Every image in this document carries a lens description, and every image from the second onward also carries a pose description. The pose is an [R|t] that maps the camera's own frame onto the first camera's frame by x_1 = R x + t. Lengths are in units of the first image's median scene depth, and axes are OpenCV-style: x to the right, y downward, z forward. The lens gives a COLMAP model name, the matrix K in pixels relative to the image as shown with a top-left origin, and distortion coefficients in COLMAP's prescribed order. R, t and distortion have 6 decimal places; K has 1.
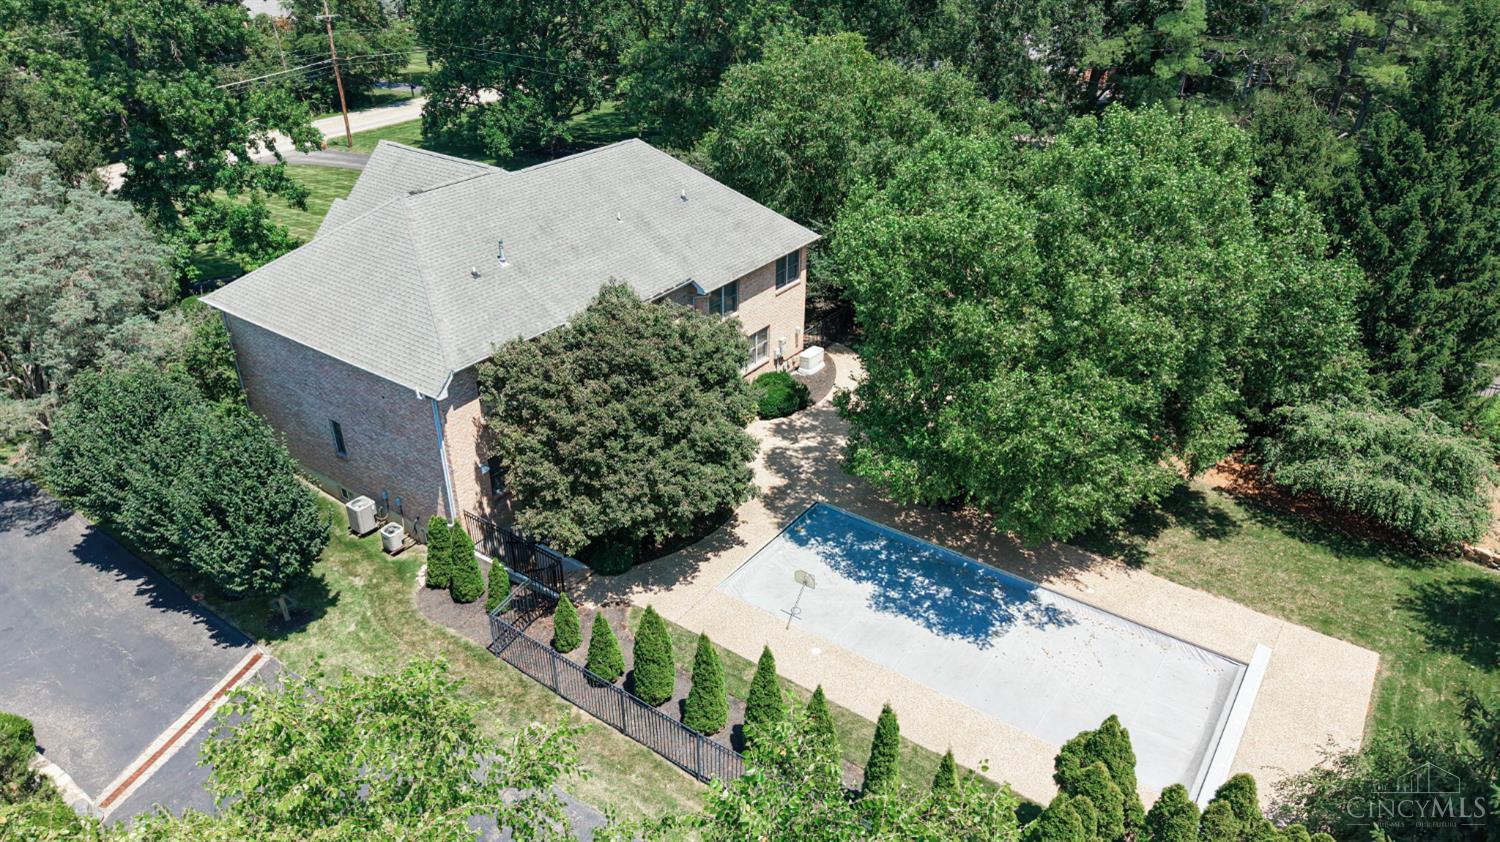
lens RADIAL K [[985.6, 0, 749.4], [0, 985.6, 441.2], [0, 0, 1]] dist [-0.000208, -0.003800]
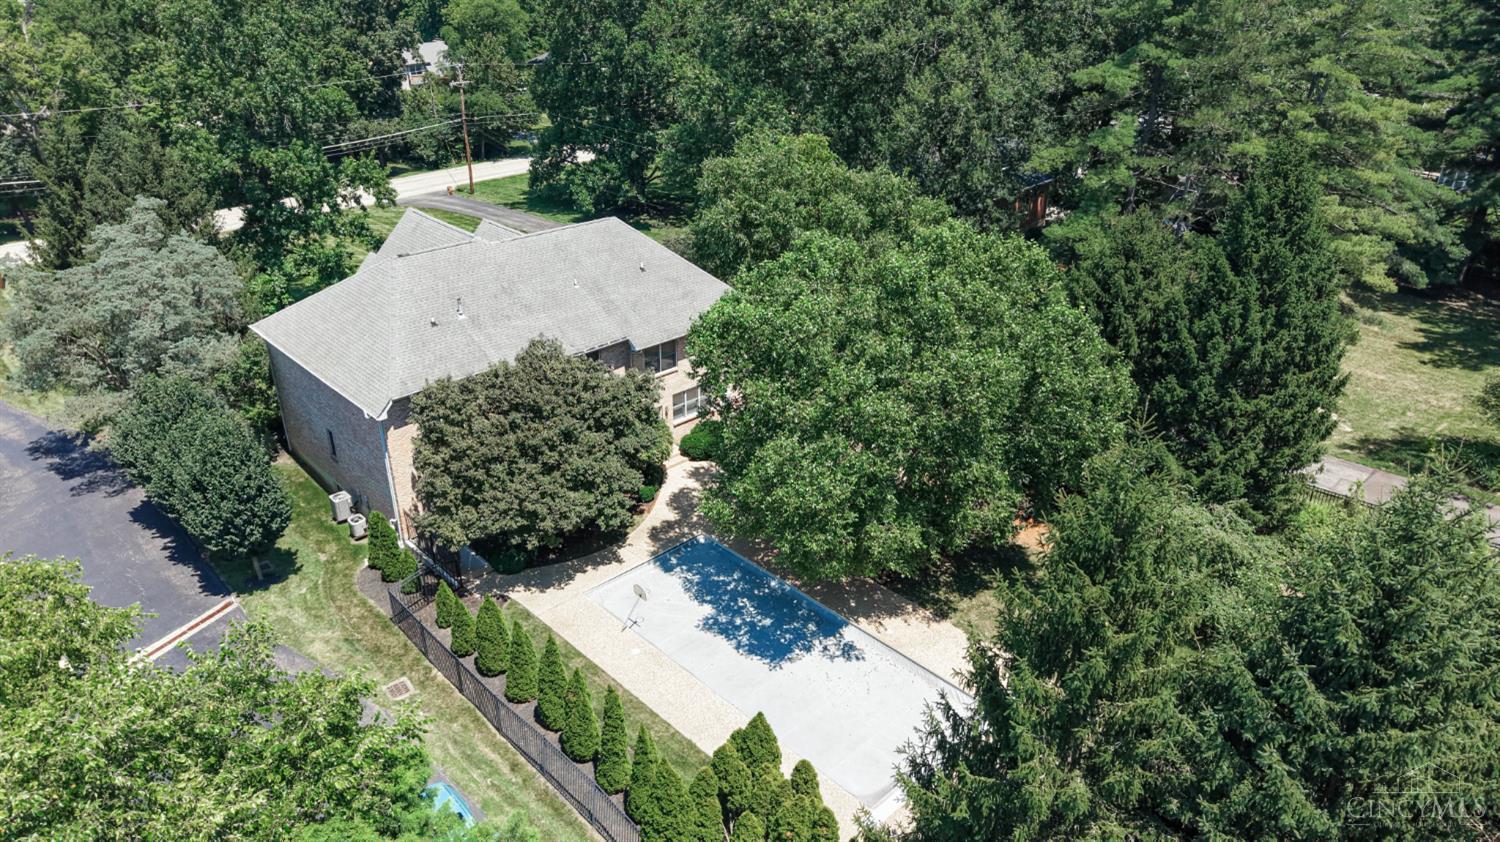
lens RADIAL K [[1009.2, 0, 750.0], [0, 1009.2, 421.0], [0, 0, 1]] dist [-0.008633, -0.001068]
pose [[0.982453, 0.087185, -0.164876, 0.344279], [-0.097968, 0.993473, -0.058426, -0.010490], [0.158706, 0.073554, 0.984582, -0.194061]]
